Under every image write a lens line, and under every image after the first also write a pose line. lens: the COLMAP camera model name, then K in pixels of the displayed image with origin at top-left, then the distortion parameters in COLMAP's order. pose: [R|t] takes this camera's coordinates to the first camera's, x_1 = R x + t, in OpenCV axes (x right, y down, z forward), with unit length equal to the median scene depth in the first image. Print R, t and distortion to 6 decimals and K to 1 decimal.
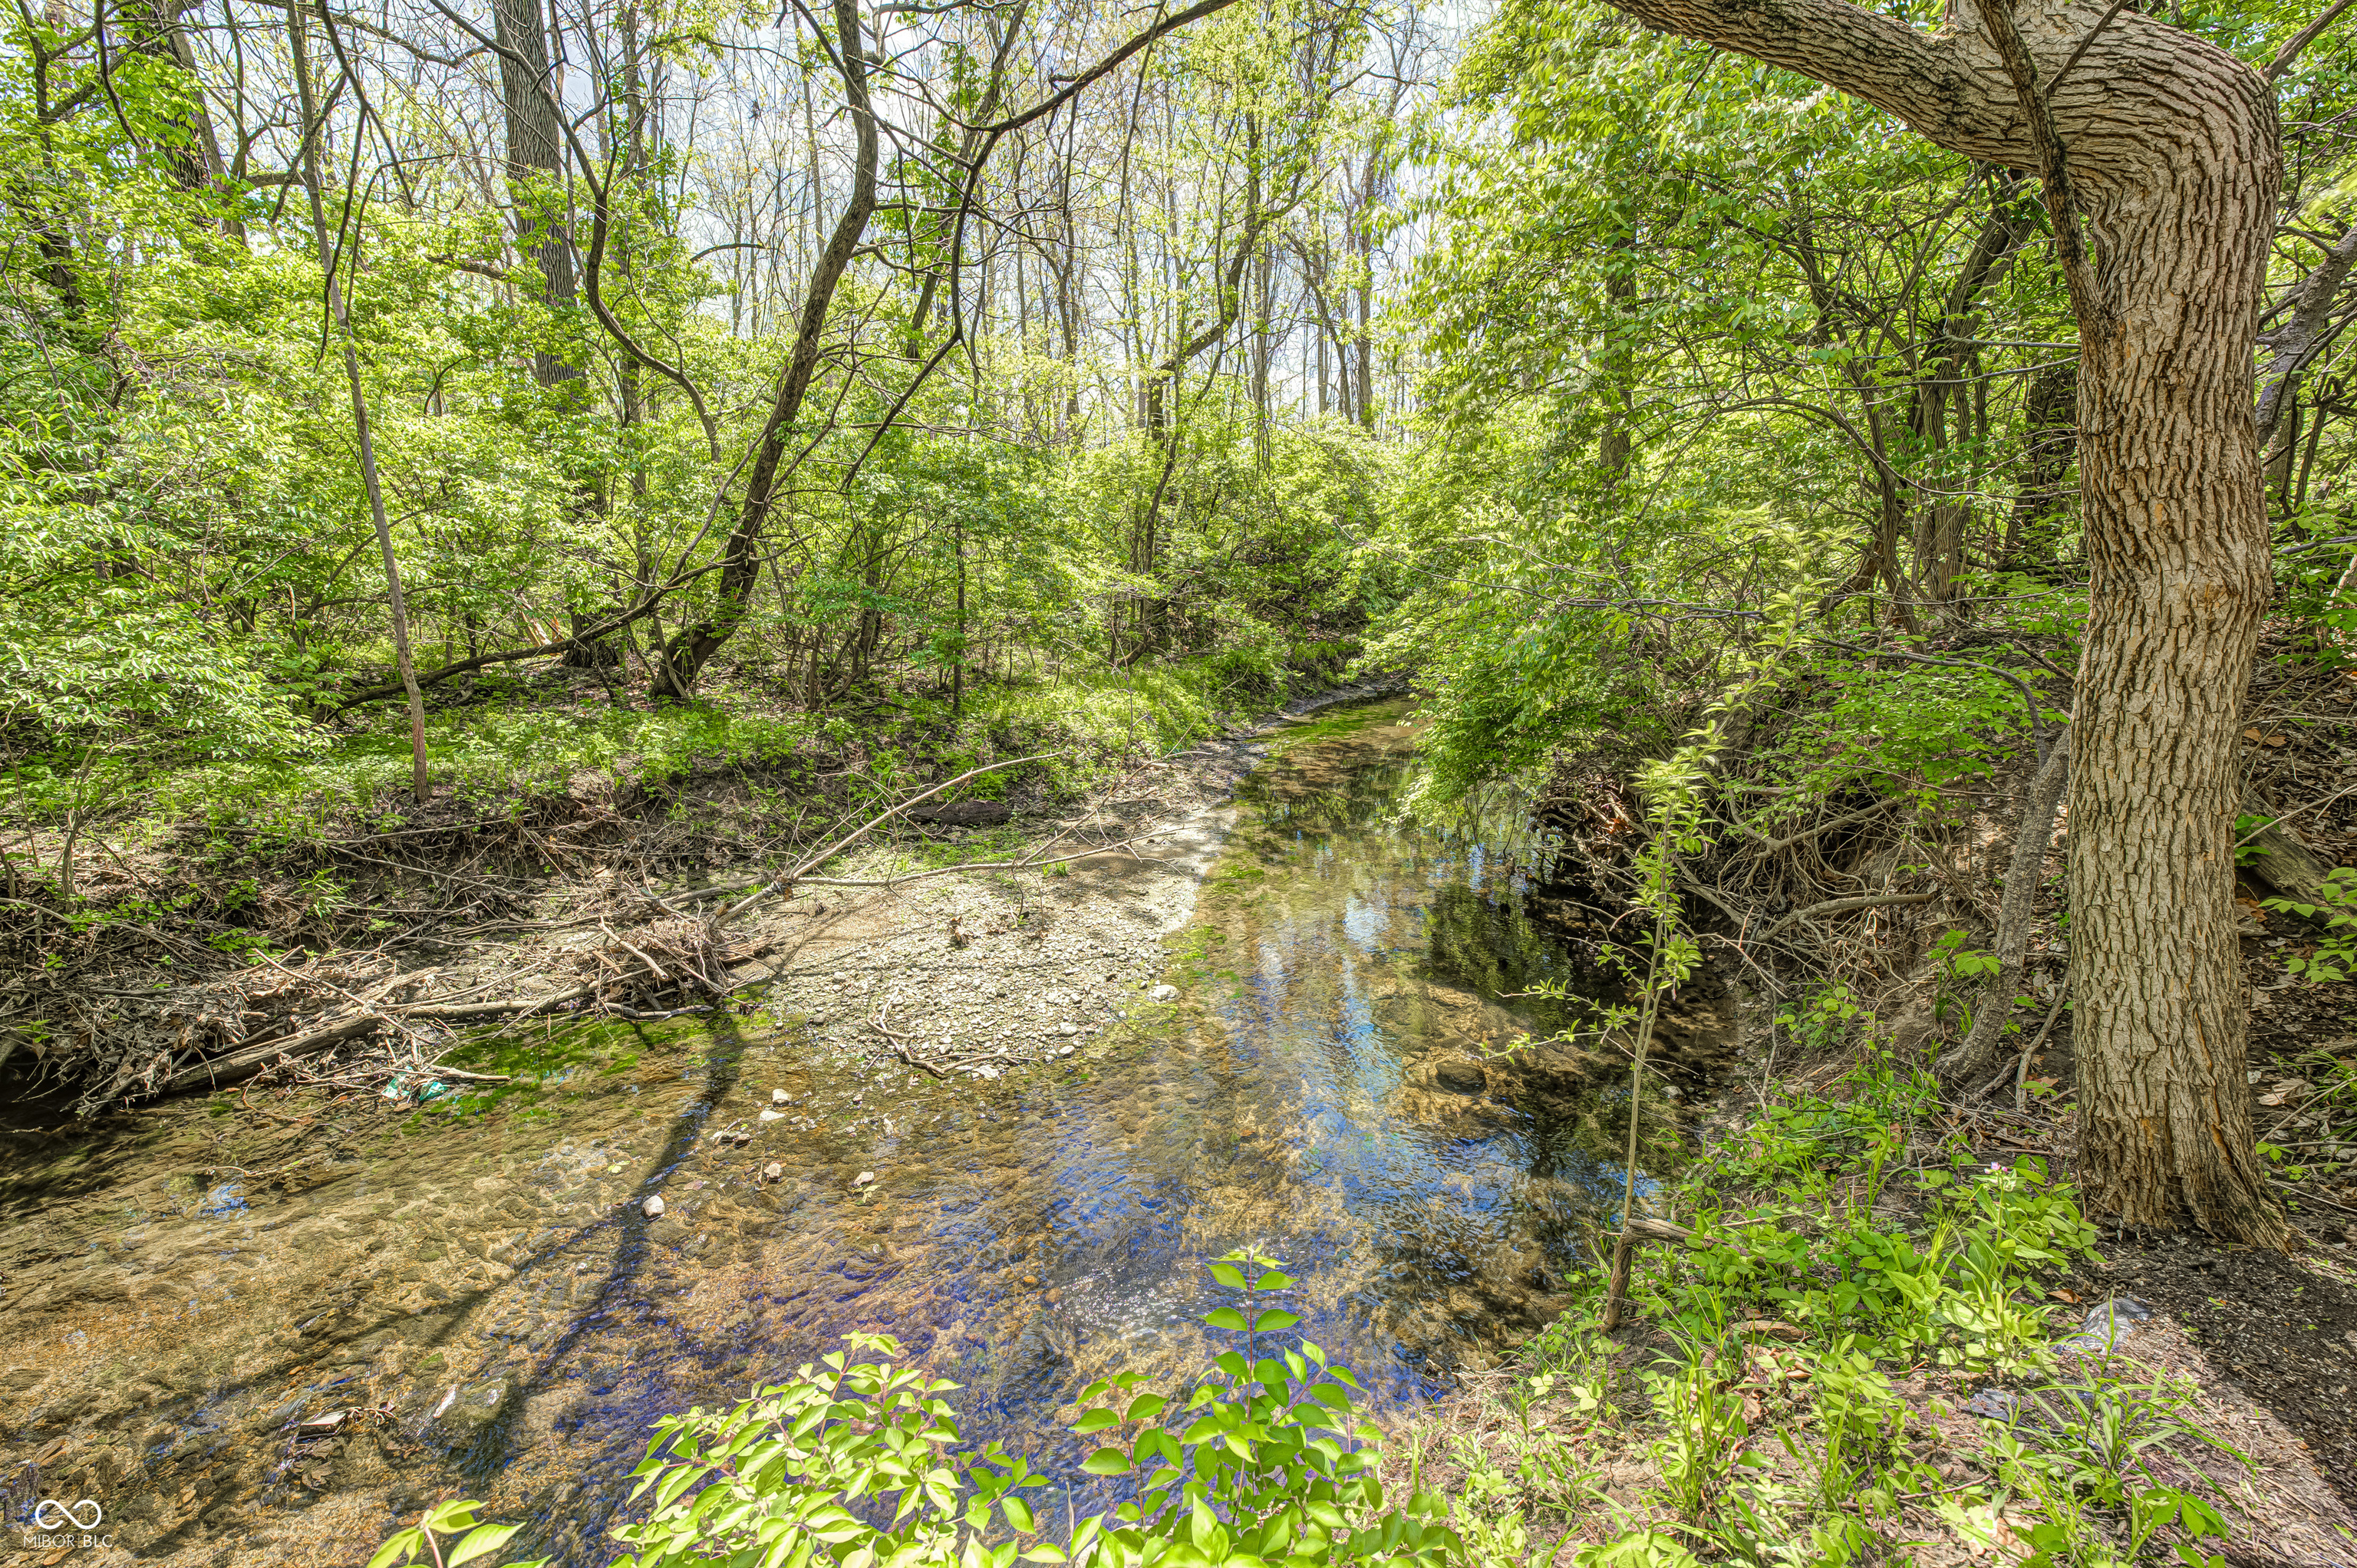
lens RADIAL K [[953.9, 0, 1158.3], [0, 953.9, 786.5], [0, 0, 1]] dist [0.013698, 0.000447]
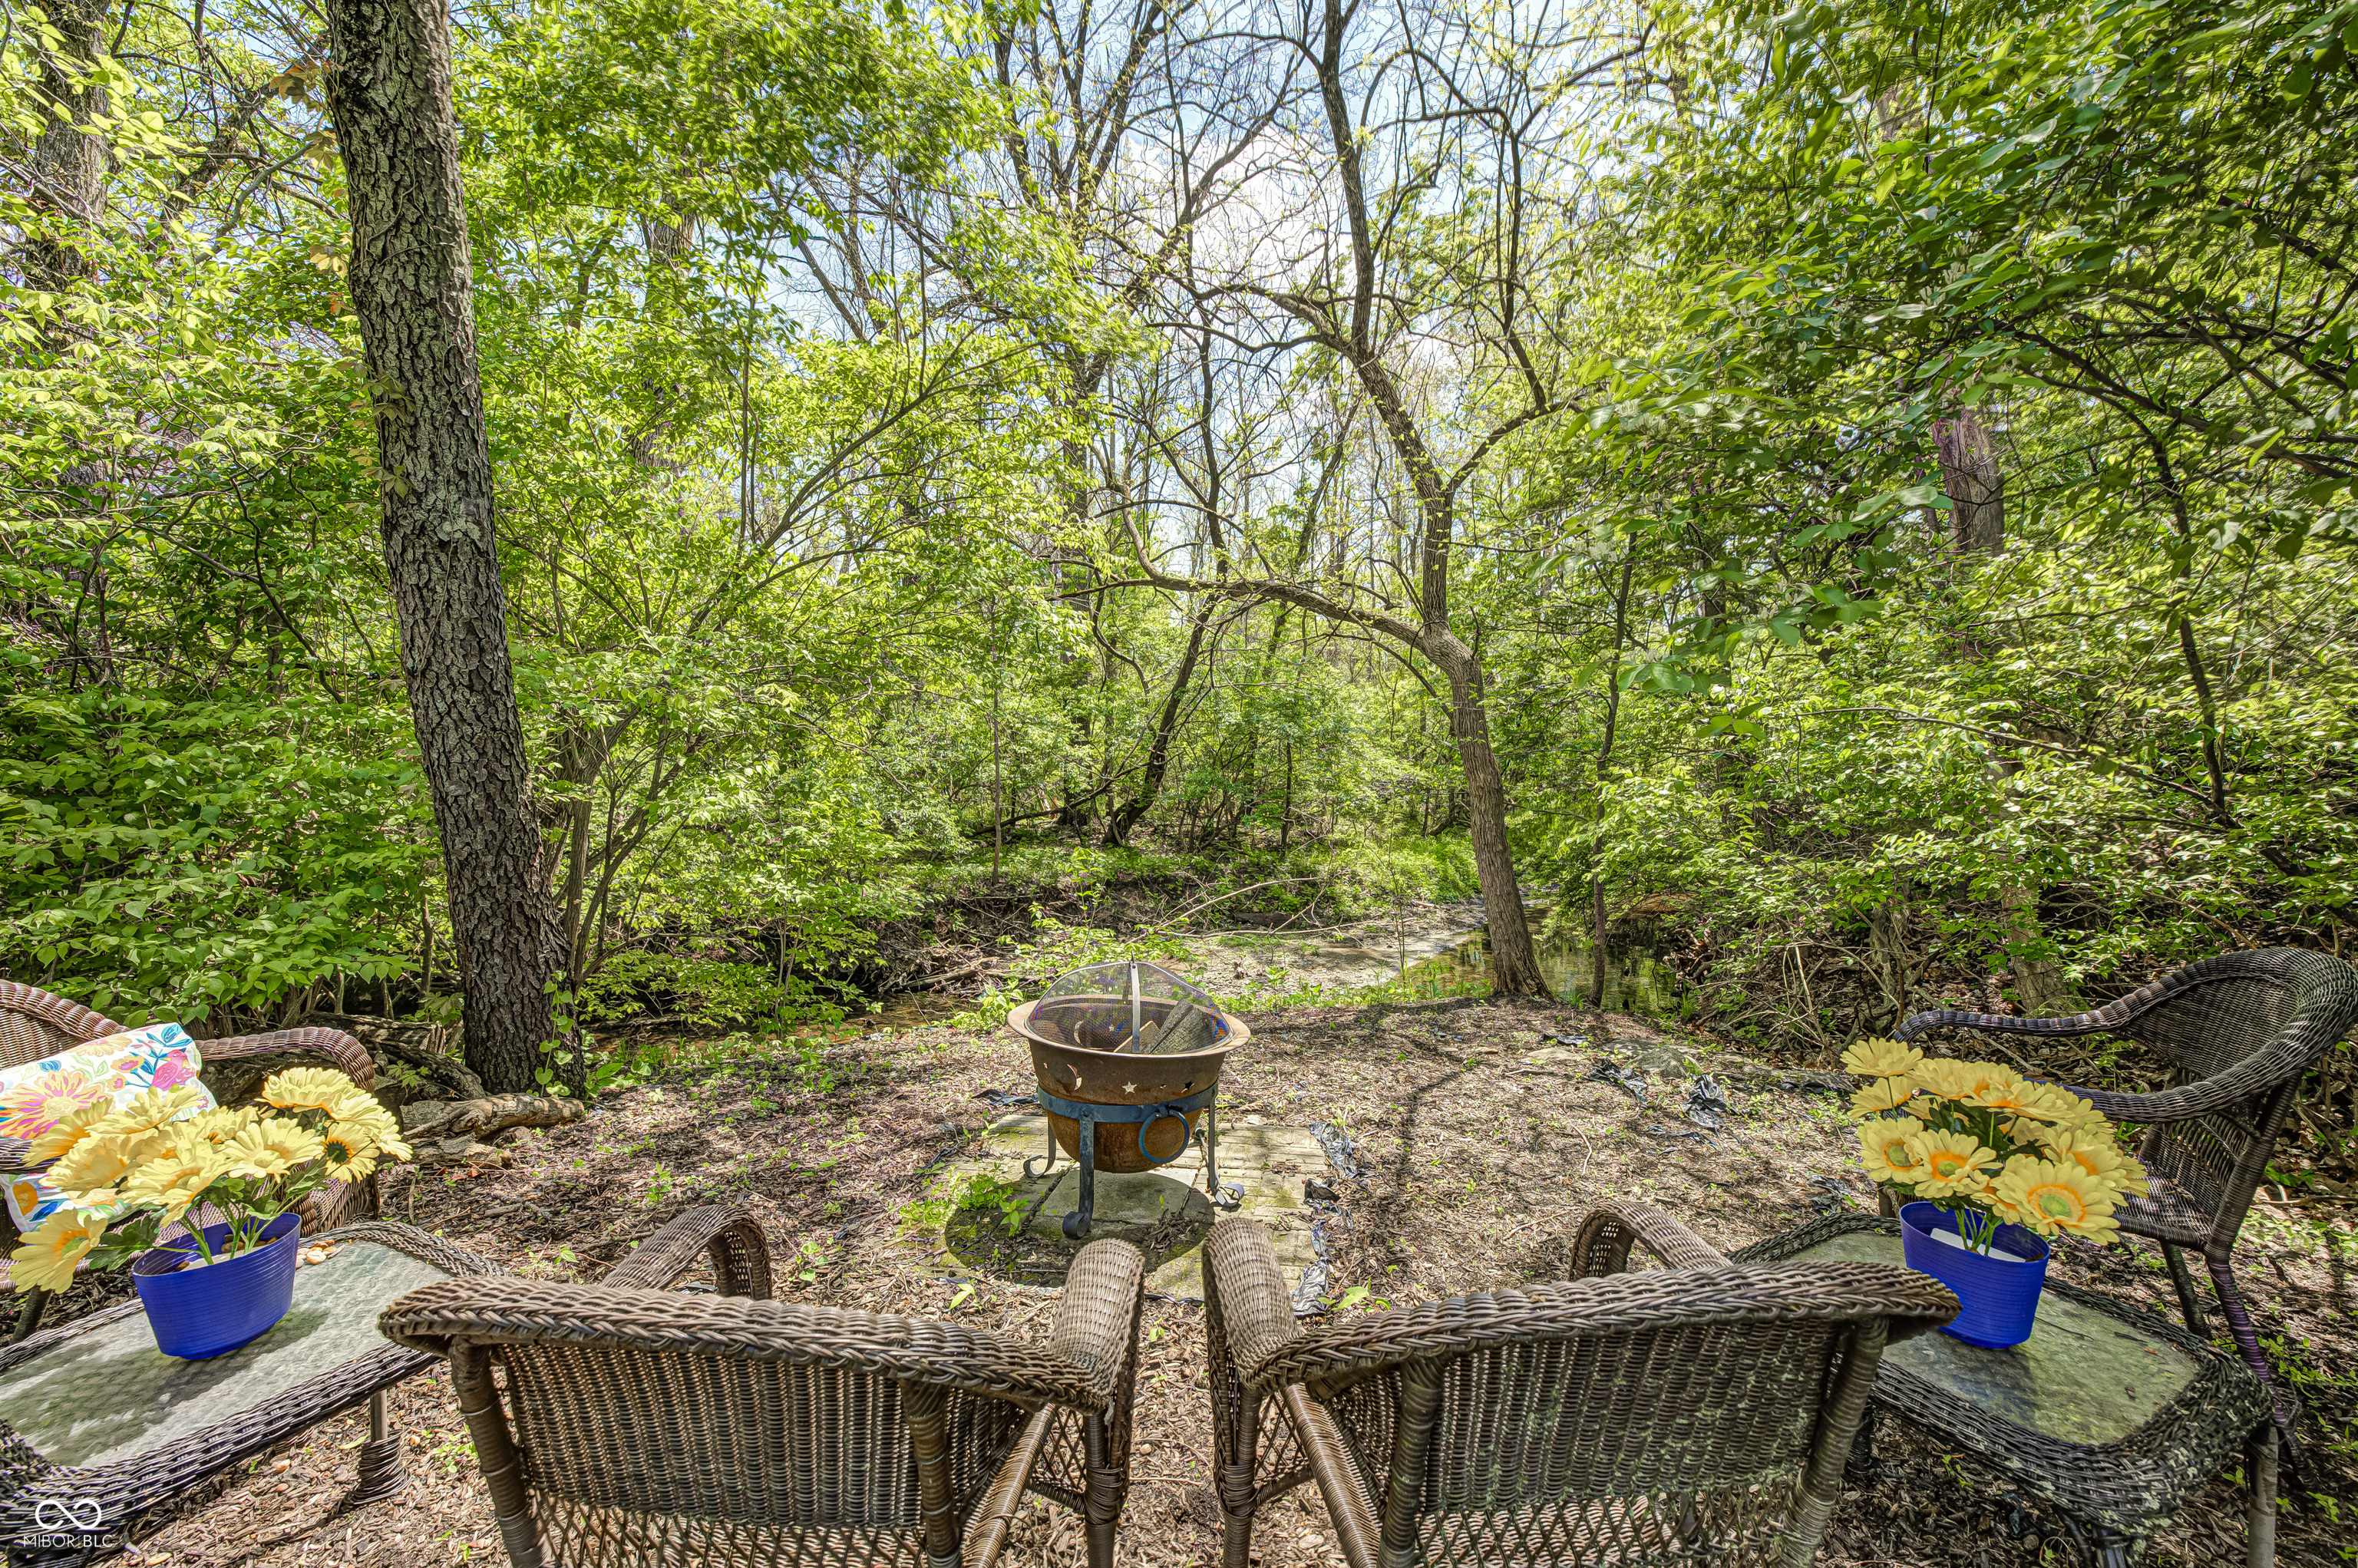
lens RADIAL K [[954.4, 0, 1187.9], [0, 954.4, 785.2], [0, 0, 1]] dist [0.013698, 0.000447]
pose [[0.918210, 0.004661, -0.396067, 0.305527], [-0.079183, 0.981907, -0.172016, 0.096231], [0.388099, 0.189309, 0.901965, -0.528988]]
